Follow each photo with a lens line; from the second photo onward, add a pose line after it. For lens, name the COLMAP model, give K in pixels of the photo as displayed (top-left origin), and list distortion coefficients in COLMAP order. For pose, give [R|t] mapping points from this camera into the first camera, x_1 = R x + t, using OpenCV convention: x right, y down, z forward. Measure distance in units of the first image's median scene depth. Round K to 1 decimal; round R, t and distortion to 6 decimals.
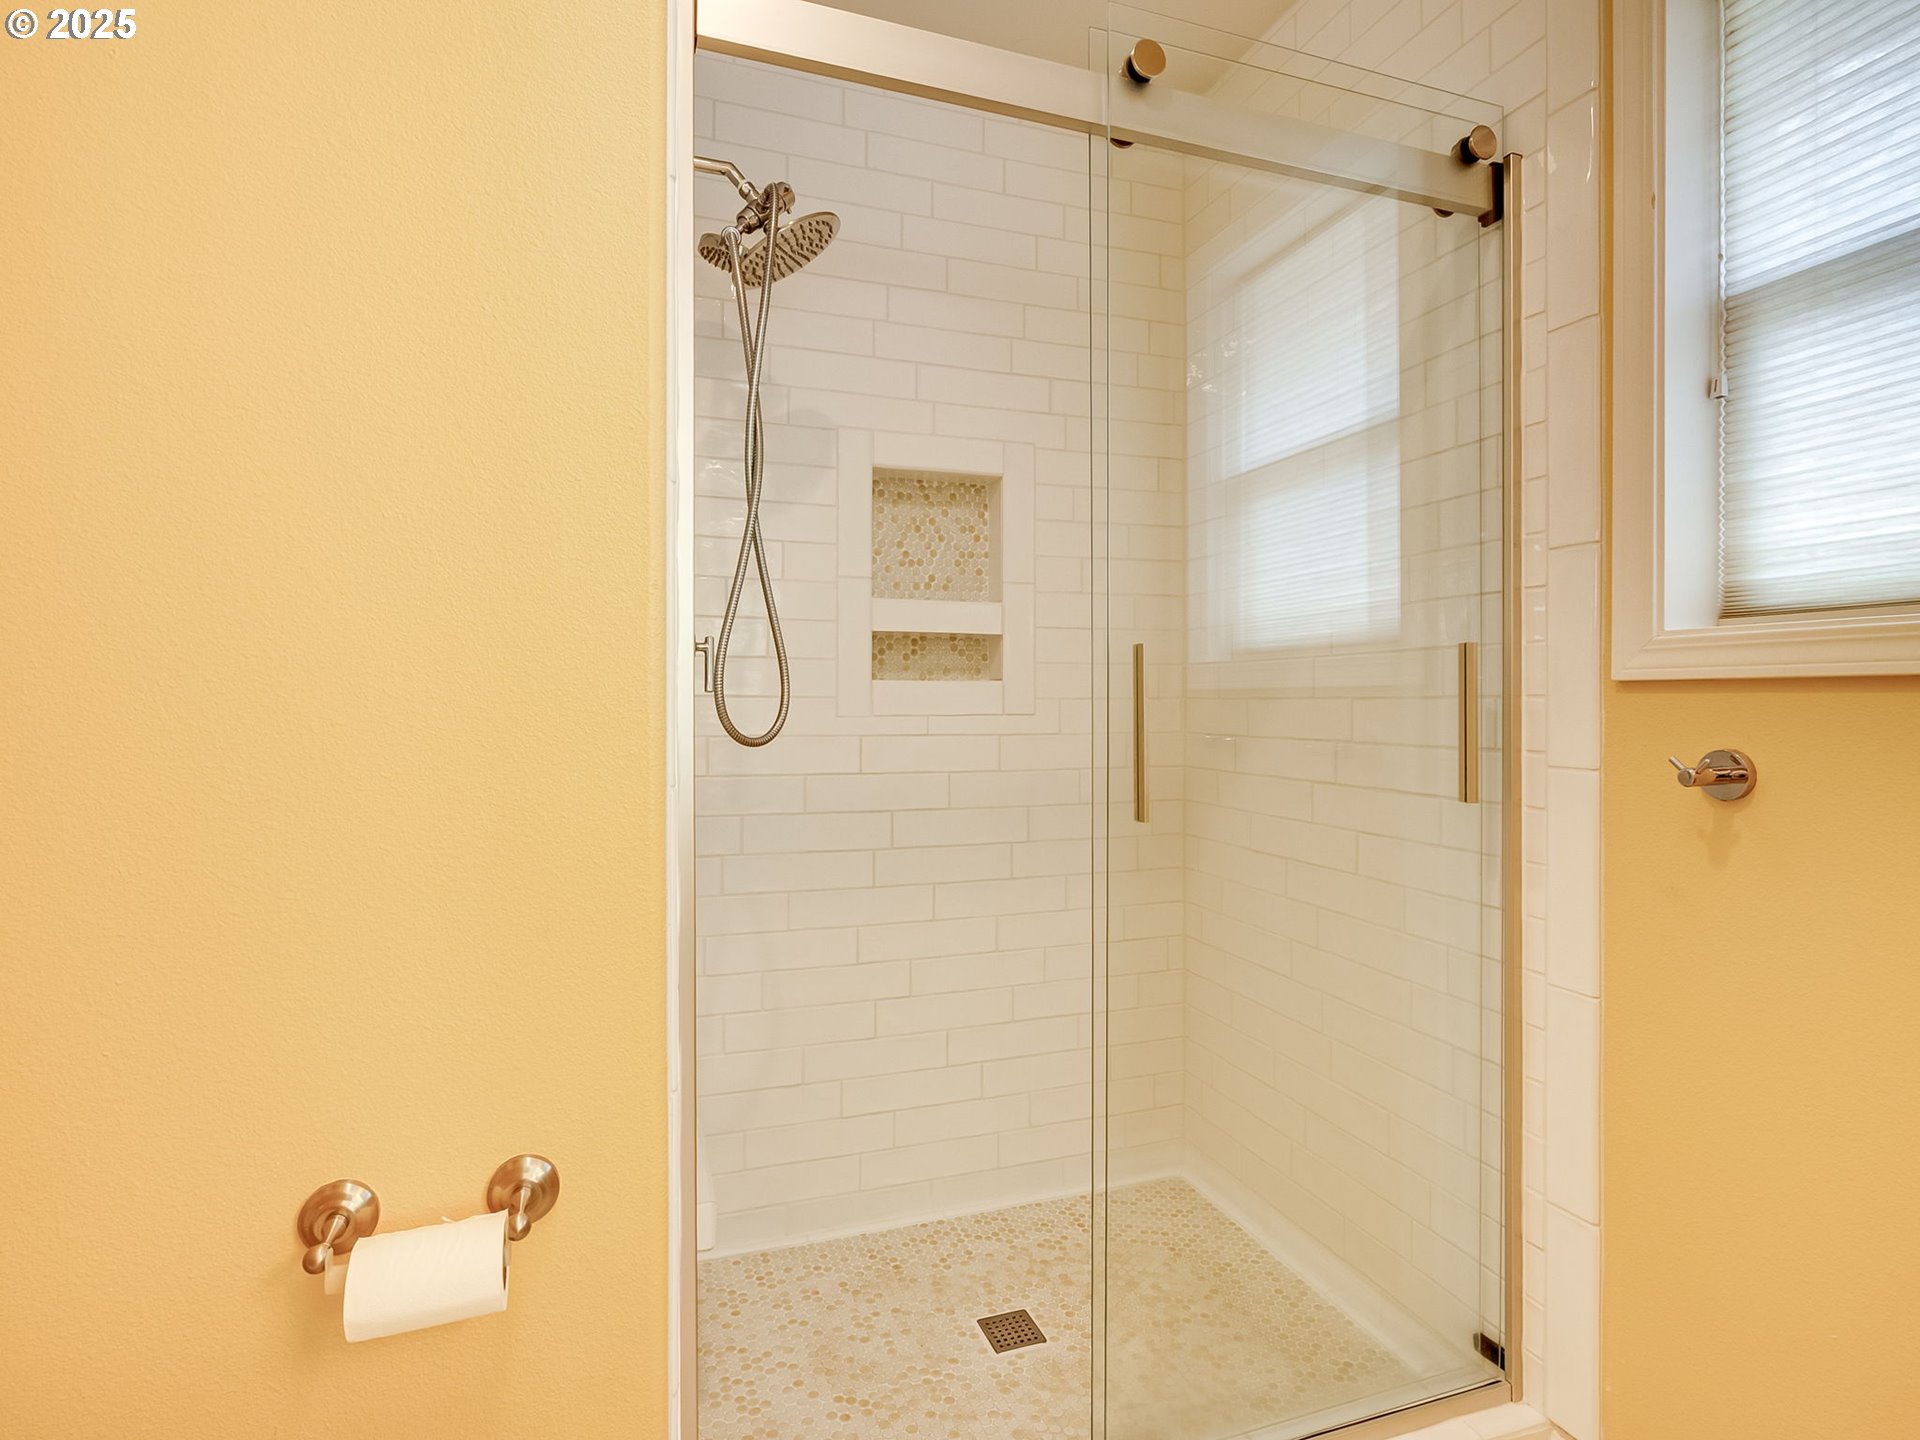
lens RADIAL K [[979.7, 0, 961.2], [0, 979.7, 710.5], [0, 0, 1]] dist [-0.008944, 0.003870]
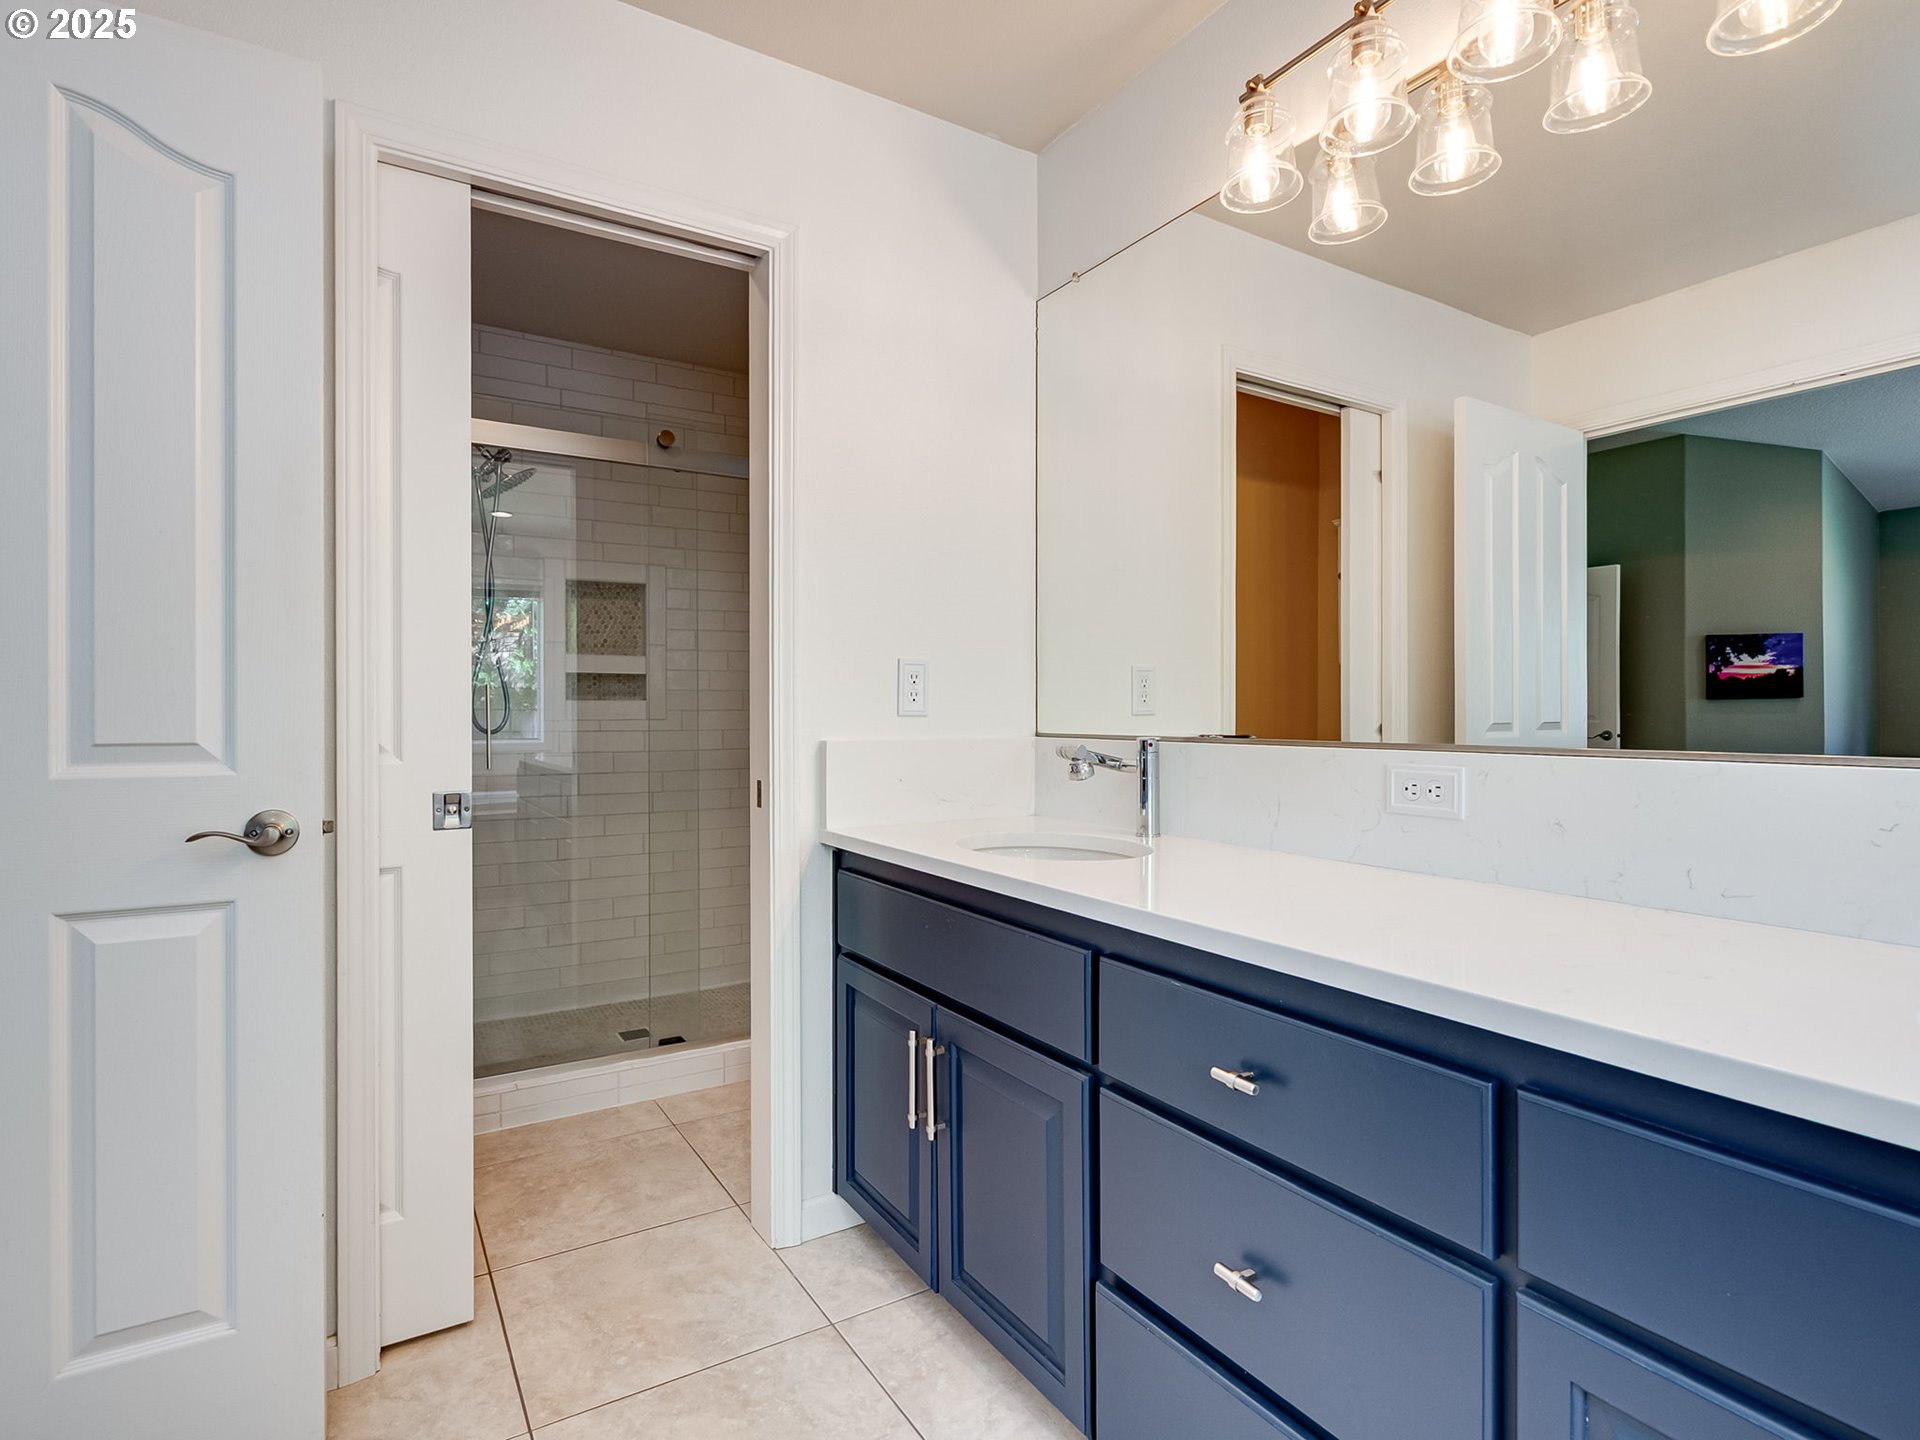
lens RADIAL K [[979.7, 0, 955.9], [0, 979.7, 718.2], [0, 0, 1]] dist [-0.008944, 0.003870]
pose [[0.977241, -0.006762, 0.212024, 0.208183], [0.007324, 0.999971, -0.001863, 0.008223], [-0.212005, 0.003373, 0.977263, -0.818631]]
